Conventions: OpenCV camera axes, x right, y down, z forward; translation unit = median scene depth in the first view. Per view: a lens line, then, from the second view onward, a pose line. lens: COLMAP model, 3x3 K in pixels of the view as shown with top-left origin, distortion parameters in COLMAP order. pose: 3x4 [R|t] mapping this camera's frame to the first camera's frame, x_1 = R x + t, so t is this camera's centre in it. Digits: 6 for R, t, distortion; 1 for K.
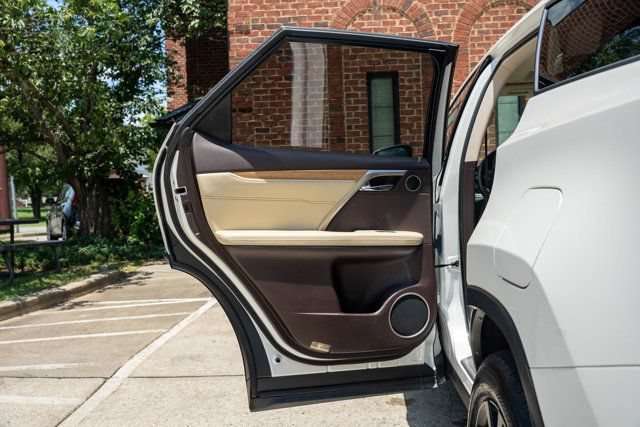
lens RADIAL K [[632.8, 0, 319.1], [0, 632.8, 213.6], [0, 0, 1]] dist [0.026116, 0.000000]
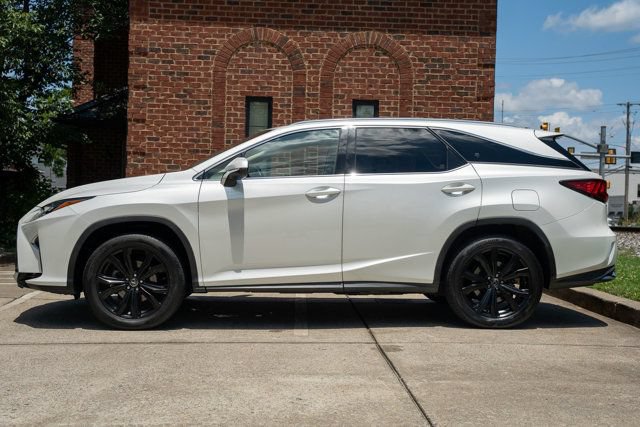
lens RADIAL K [[801.0, 0, 320.9], [0, 801.0, 213.2], [0, 0, 1]] dist [0.081049, 0.000000]
pose [[0.995675, 0.059161, 0.071628, 0.119087], [-0.057284, 0.997966, -0.027973, 0.027859], [-0.073137, 0.023749, 0.997039, -0.489266]]
